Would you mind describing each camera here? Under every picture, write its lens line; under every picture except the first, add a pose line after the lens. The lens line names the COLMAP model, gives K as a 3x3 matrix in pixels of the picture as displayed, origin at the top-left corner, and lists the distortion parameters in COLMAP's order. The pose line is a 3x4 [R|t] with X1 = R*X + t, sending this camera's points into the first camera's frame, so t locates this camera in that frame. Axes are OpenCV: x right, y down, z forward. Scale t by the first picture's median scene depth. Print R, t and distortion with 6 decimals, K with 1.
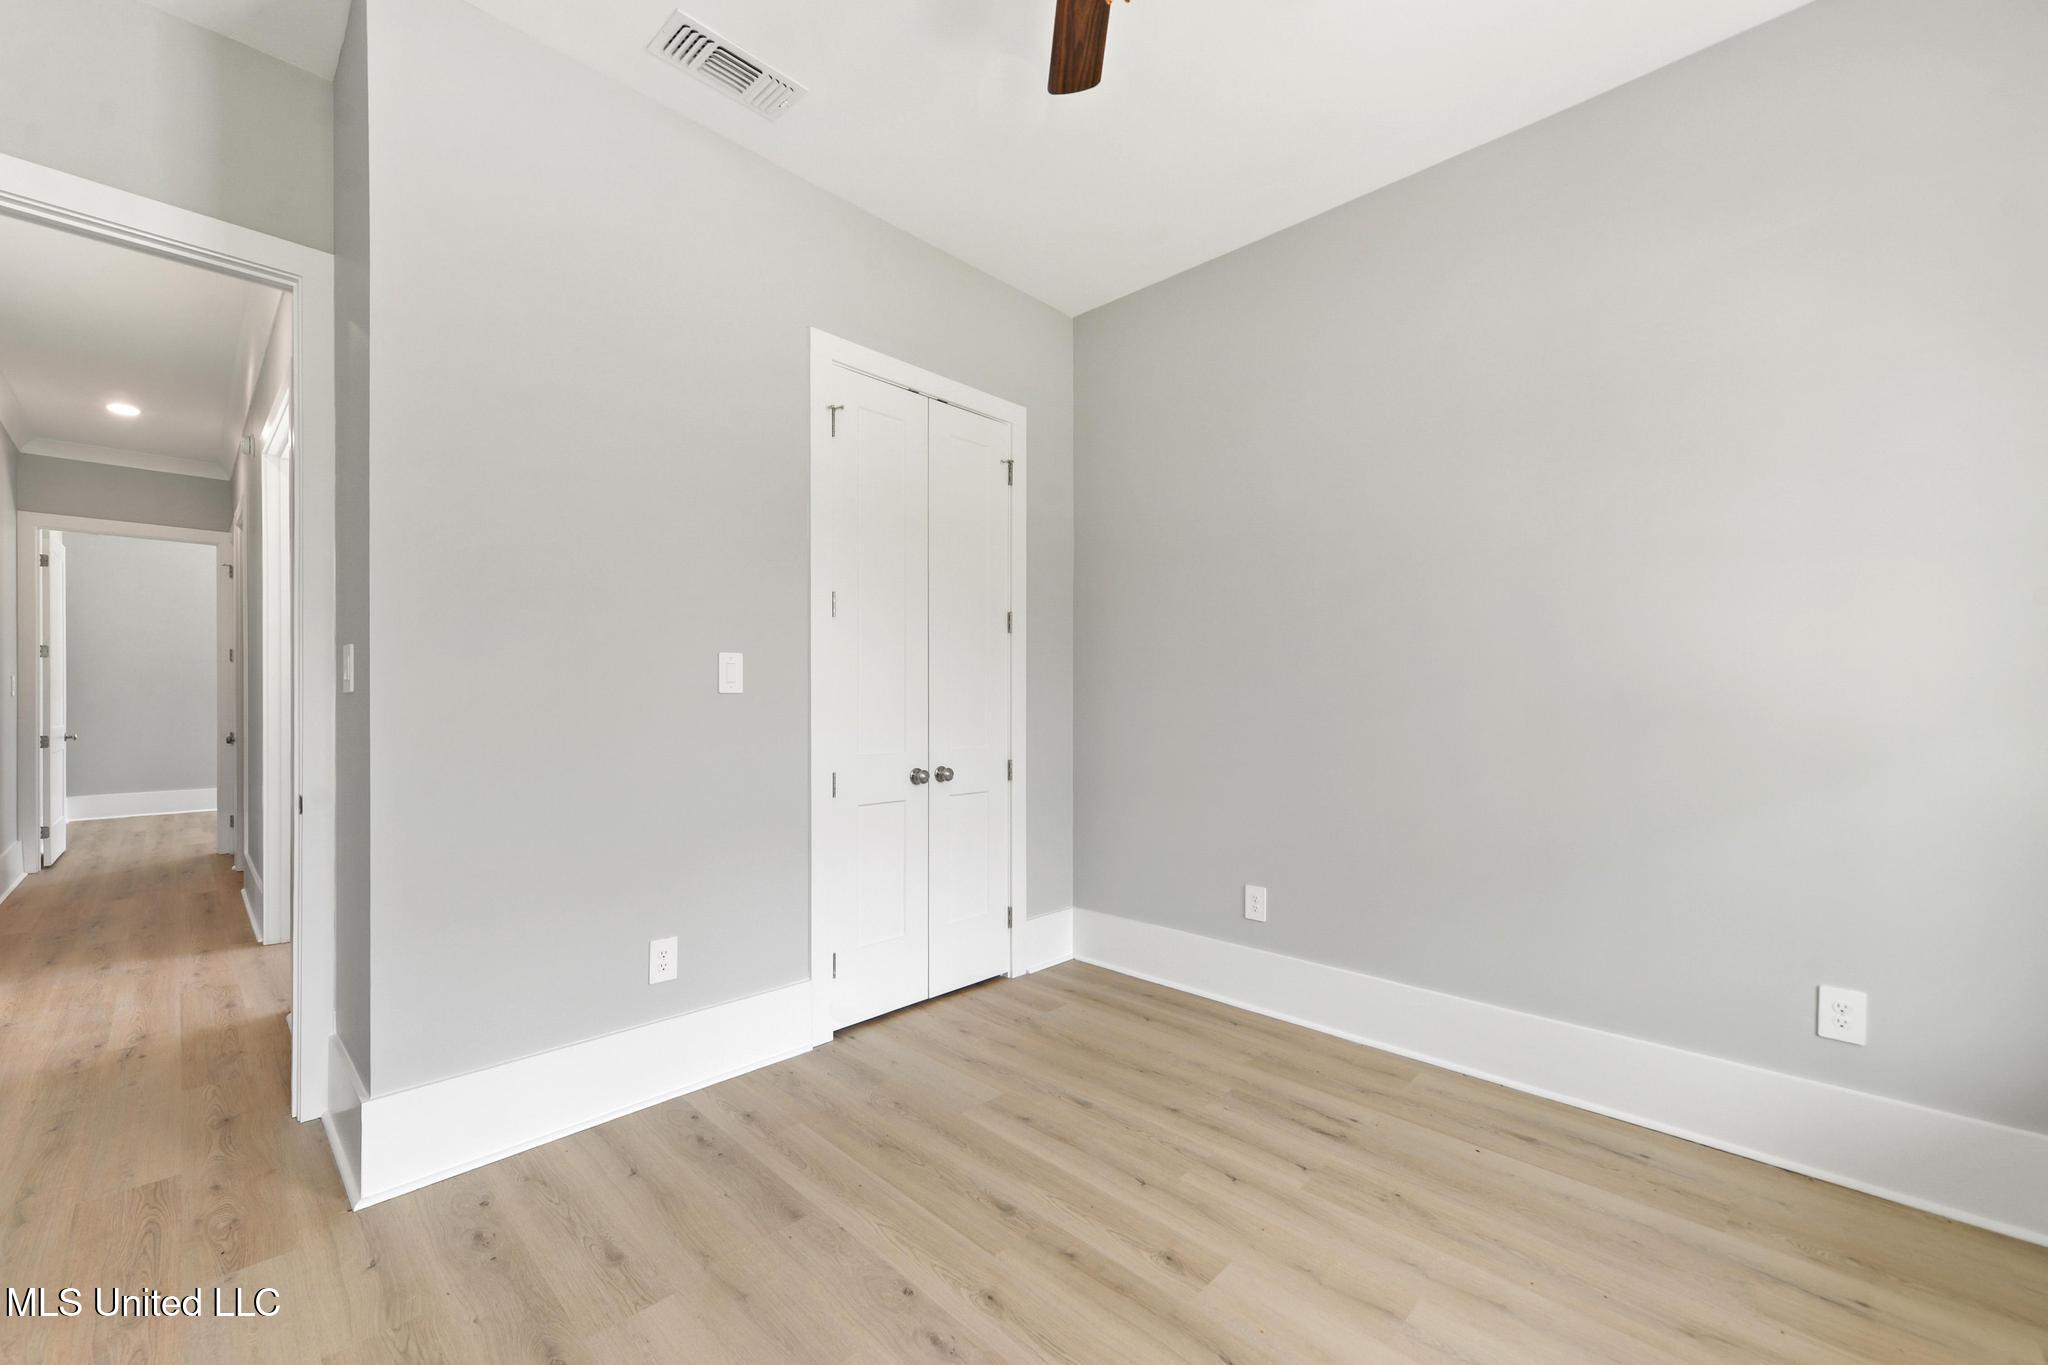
lens RADIAL K [[828.2, 0, 1019.0], [0, 828.2, 690.8], [0, 0, 1]] dist [0.008458, -0.001016]
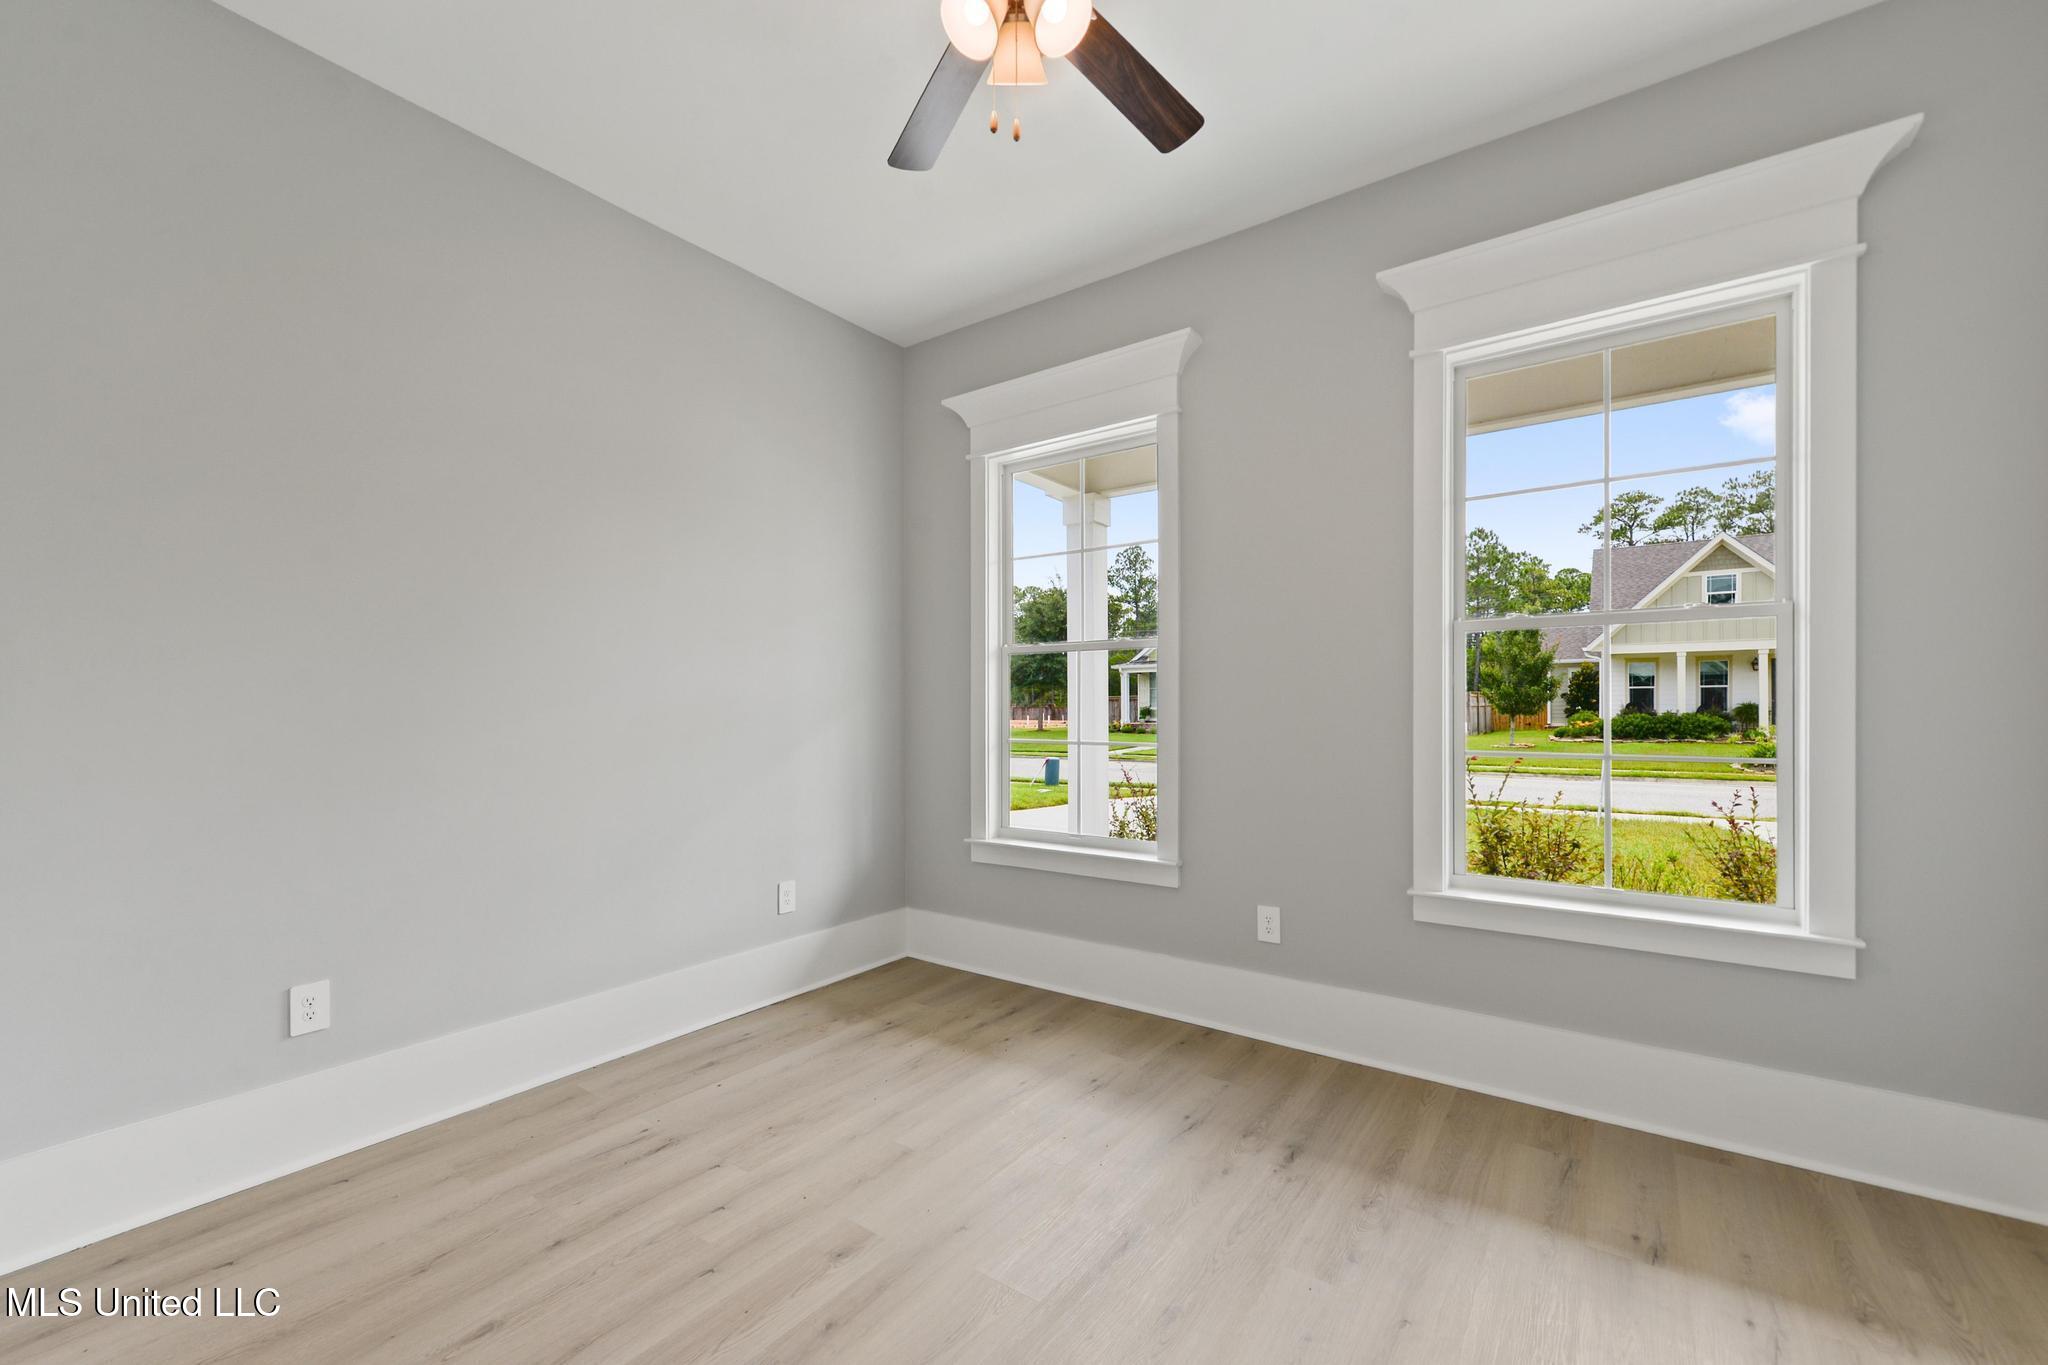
lens RADIAL K [[828.2, 0, 1009.0], [0, 828.2, 705.4], [0, 0, 1]] dist [0.008458, -0.001016]
pose [[-0.152813, 0.014994, 0.988141, -0.615769], [-0.000230, 0.999884, -0.015208, 0.024914], [-0.988255, -0.002551, -0.152792, 0.688280]]
